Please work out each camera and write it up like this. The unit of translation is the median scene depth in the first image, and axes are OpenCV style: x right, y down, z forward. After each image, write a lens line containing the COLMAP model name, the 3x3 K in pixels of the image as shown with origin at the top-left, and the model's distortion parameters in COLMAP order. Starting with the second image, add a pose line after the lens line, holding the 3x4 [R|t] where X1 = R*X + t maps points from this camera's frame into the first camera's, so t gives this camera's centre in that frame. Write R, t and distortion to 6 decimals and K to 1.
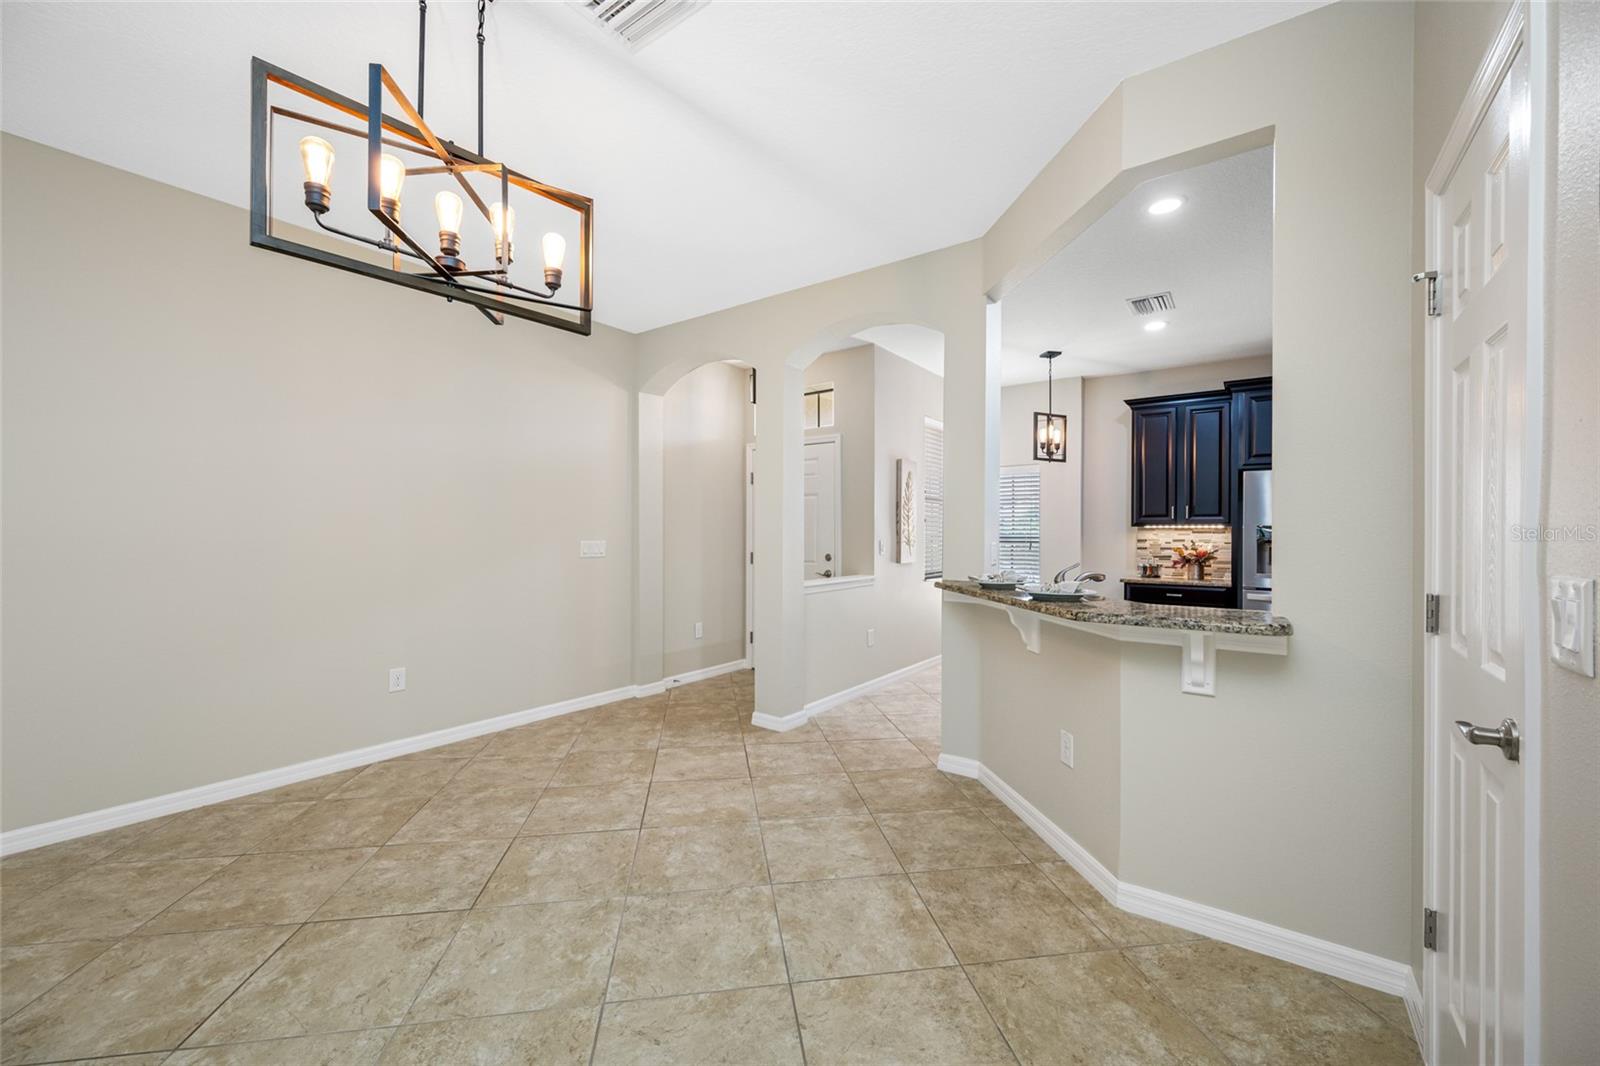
lens RADIAL K [[634.9, 0, 804.6], [0, 634.9, 531.1], [0, 0, 1]] dist [-0.002355, -0.000373]
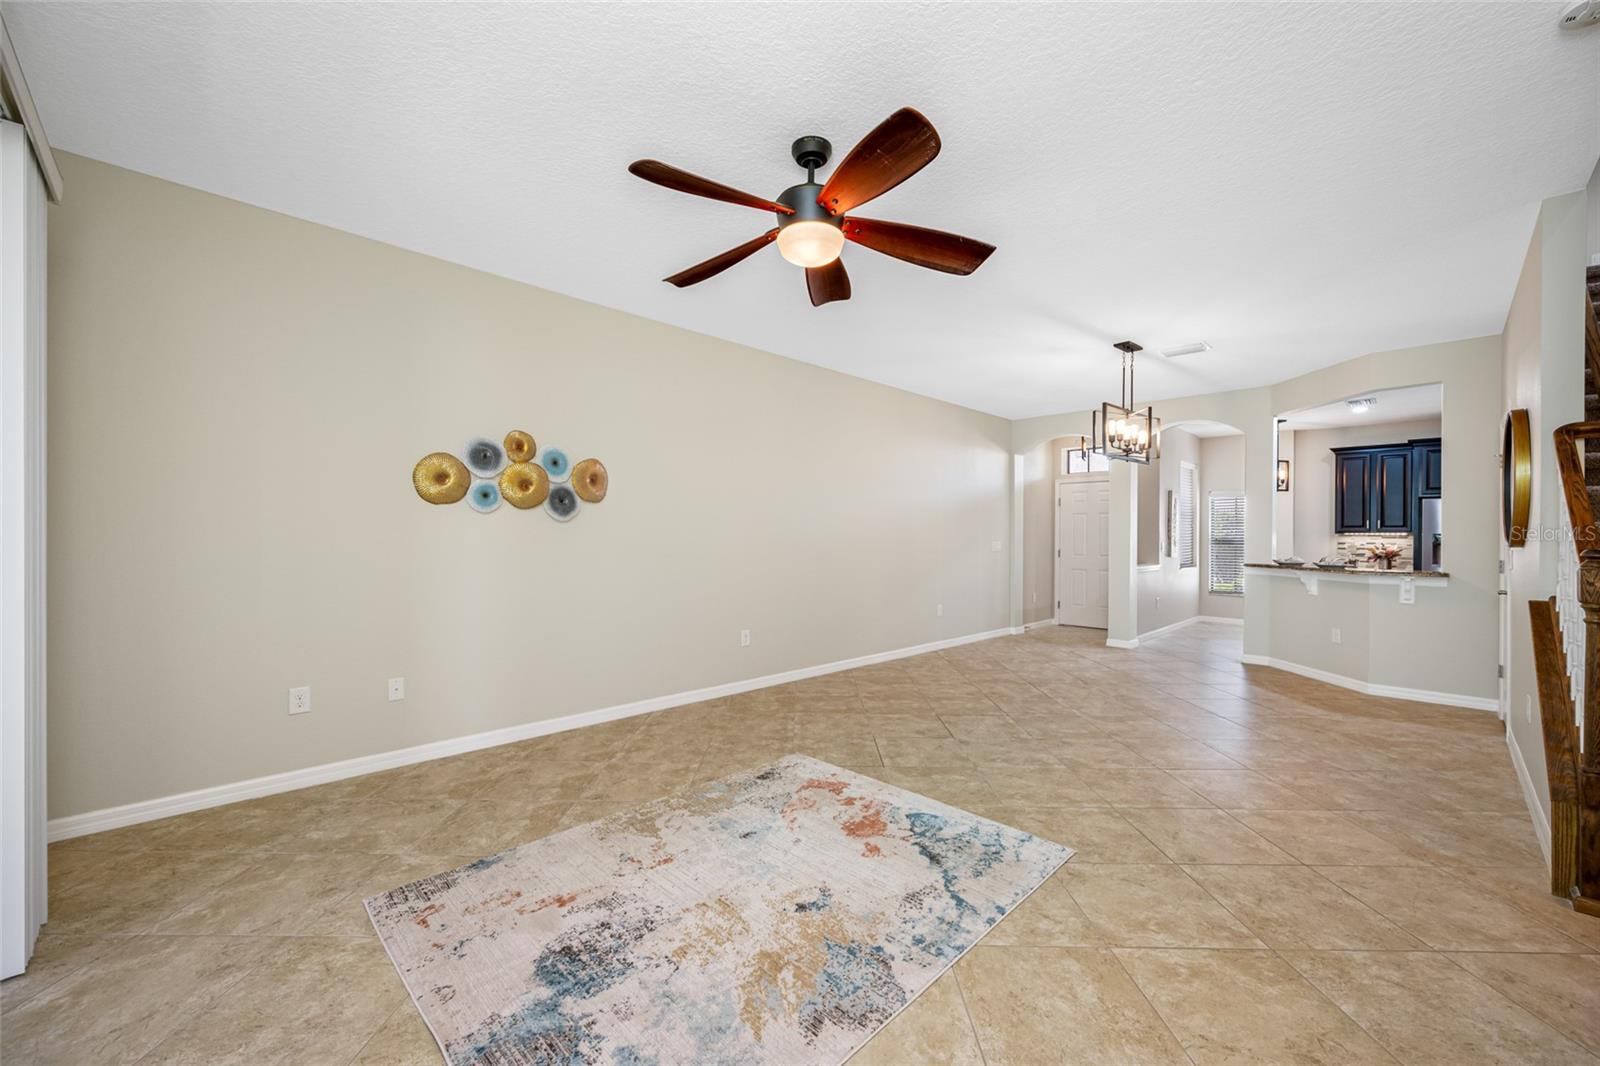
lens RADIAL K [[629.2, 0, 808.1], [0, 629.2, 531.9], [0, 0, 1]] dist [-0.001259, -0.000440]
pose [[0.986751, 0.001821, -0.162229, -0.756038], [-0.002176, 0.999996, -0.002010, -0.009388], [0.162225, 0.002336, 0.986751, -1.060695]]
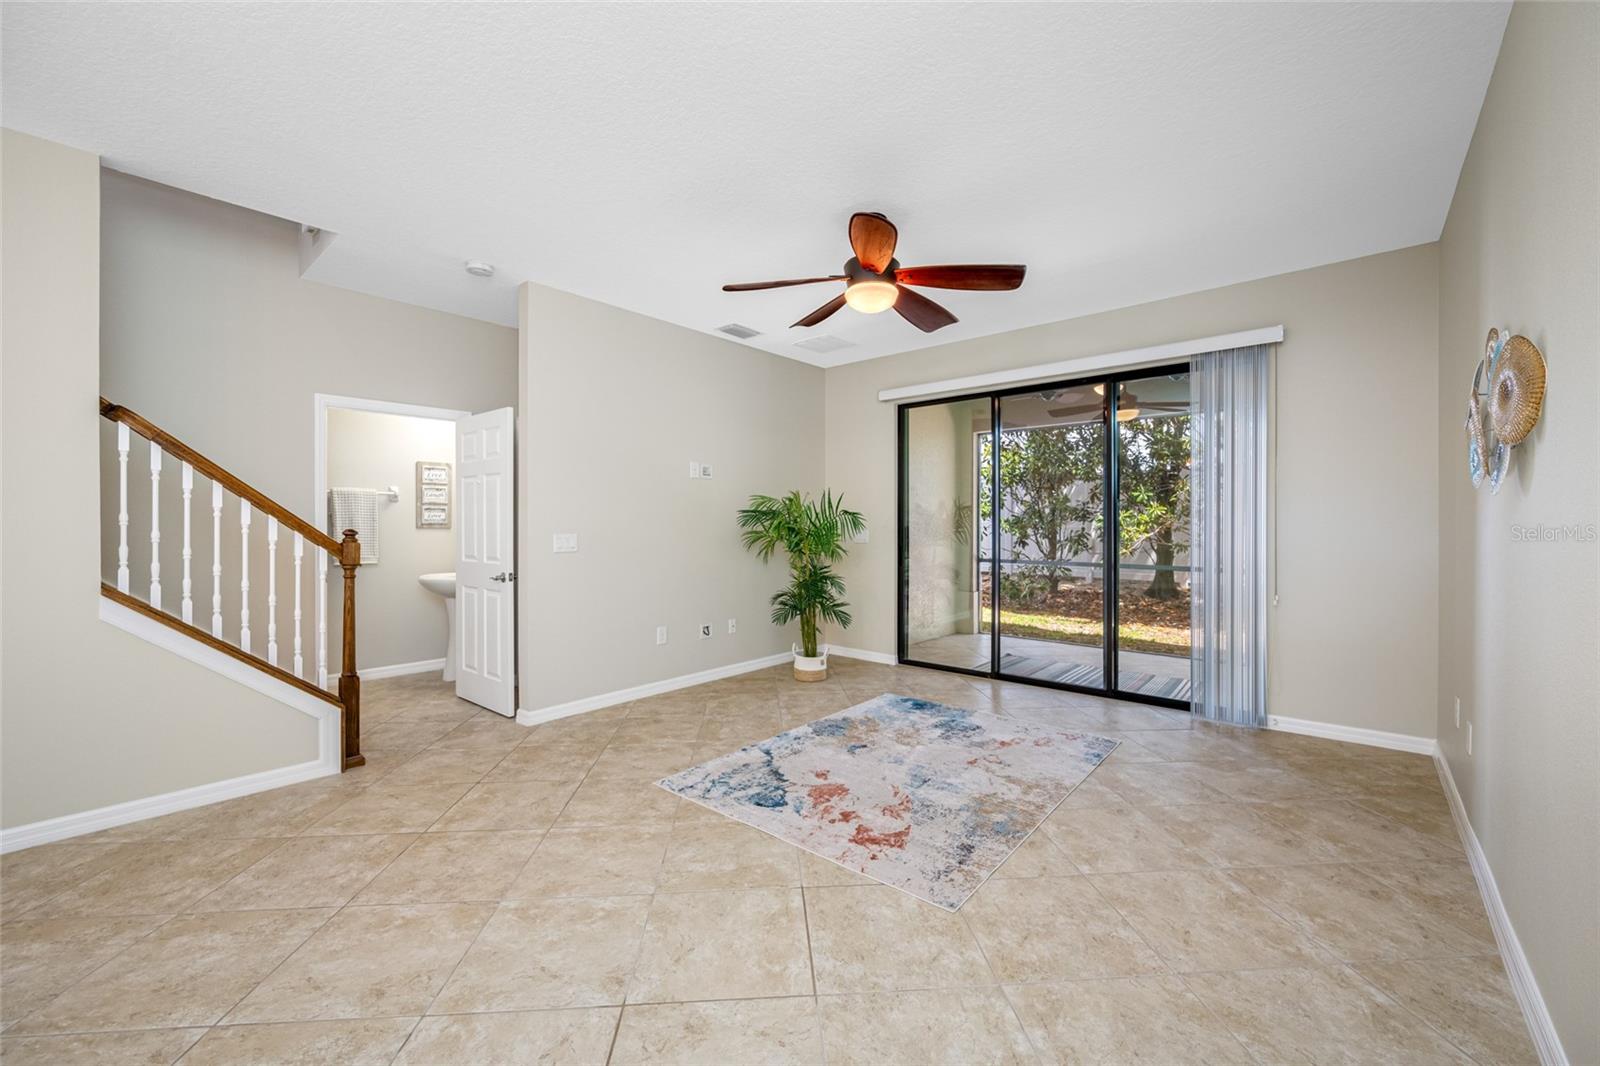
lens RADIAL K [[640.8, 0, 808.1], [0, 640.8, 526.3], [0, 0, 1]] dist [-0.002680, -0.000214]
pose [[-0.996218, -0.004778, 0.086752, -0.858130], [-0.004967, 0.999986, -0.001959, -0.000447], [-0.086742, -0.002382, -0.996228, 0.573610]]
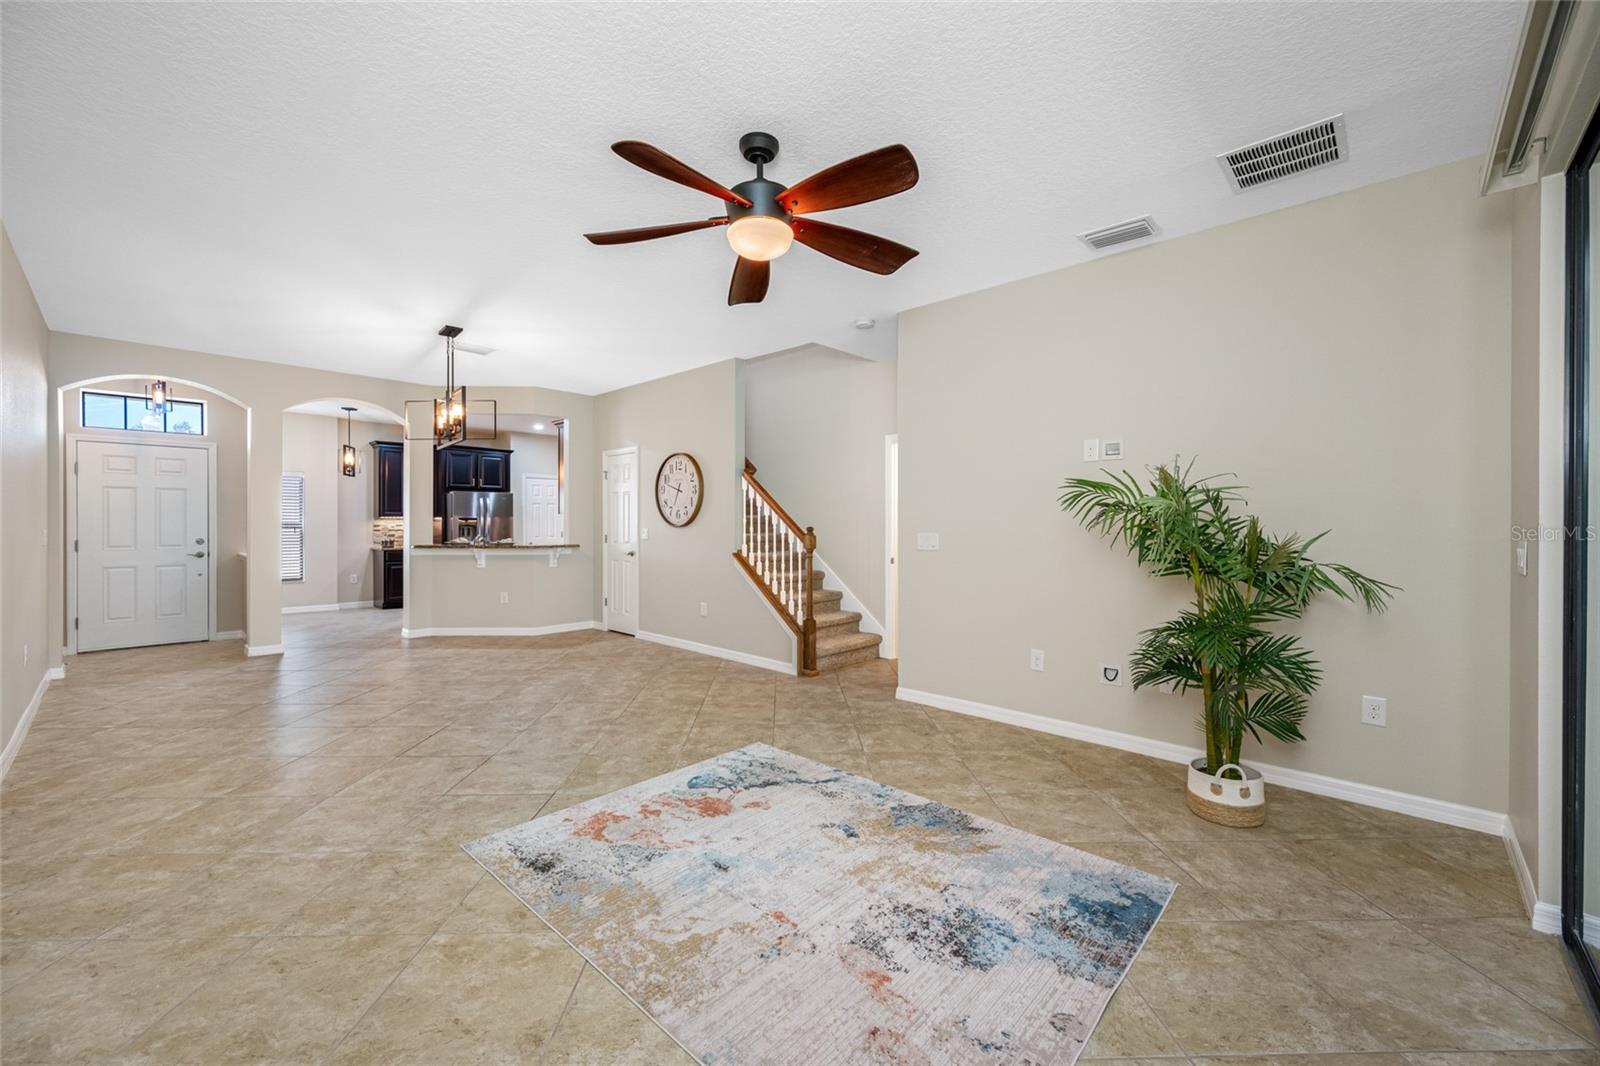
lens RADIAL K [[630.1, 0, 791.9], [0, 630.1, 530.2], [0, 0, 1]] dist [-0.001564, -0.000018]
pose [[0.142832, -0.014447, 0.989642, -1.581846], [-0.006094, 0.999862, 0.015476, -0.010283], [-0.989728, -0.008241, 0.142724, -0.494648]]
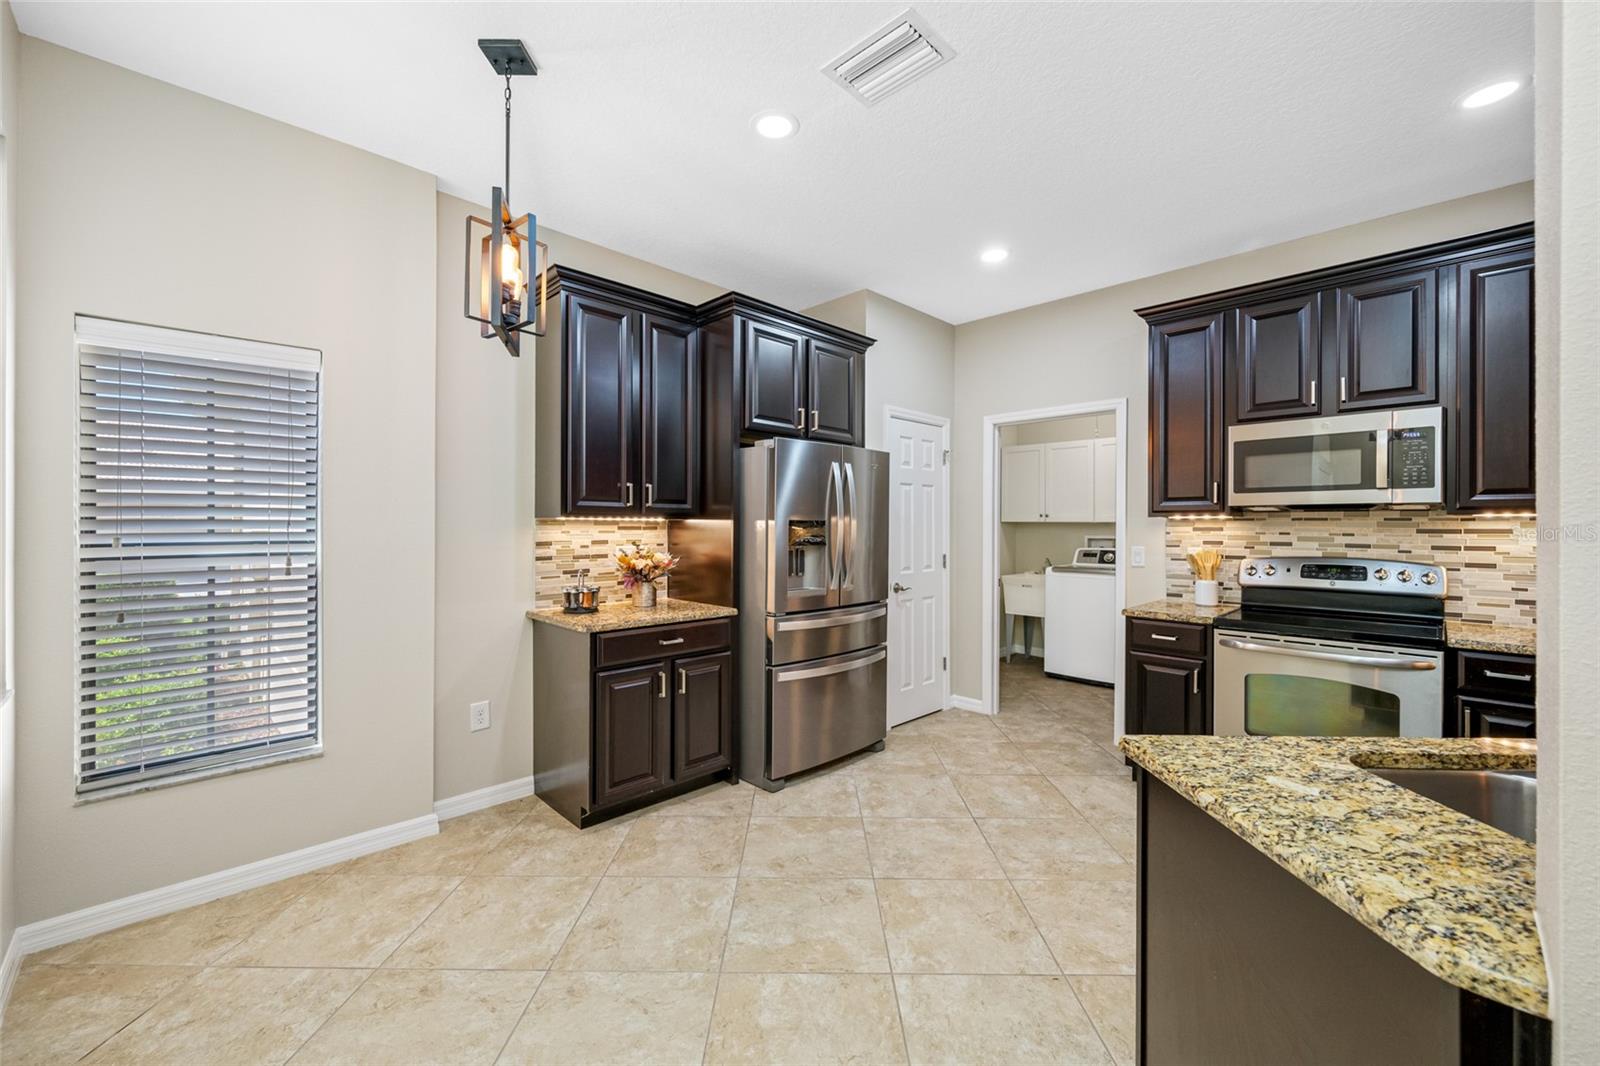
lens RADIAL K [[622.5, 0, 790.0], [0, 622.5, 527.2], [0, 0, 1]] dist [-0.024967, -0.000128]
pose [[0.179922, -0.004344, 0.983671, 0.091196], [-0.009014, 0.999941, 0.006064, -0.007234], [-0.983640, -0.009958, 0.179873, 1.208428]]
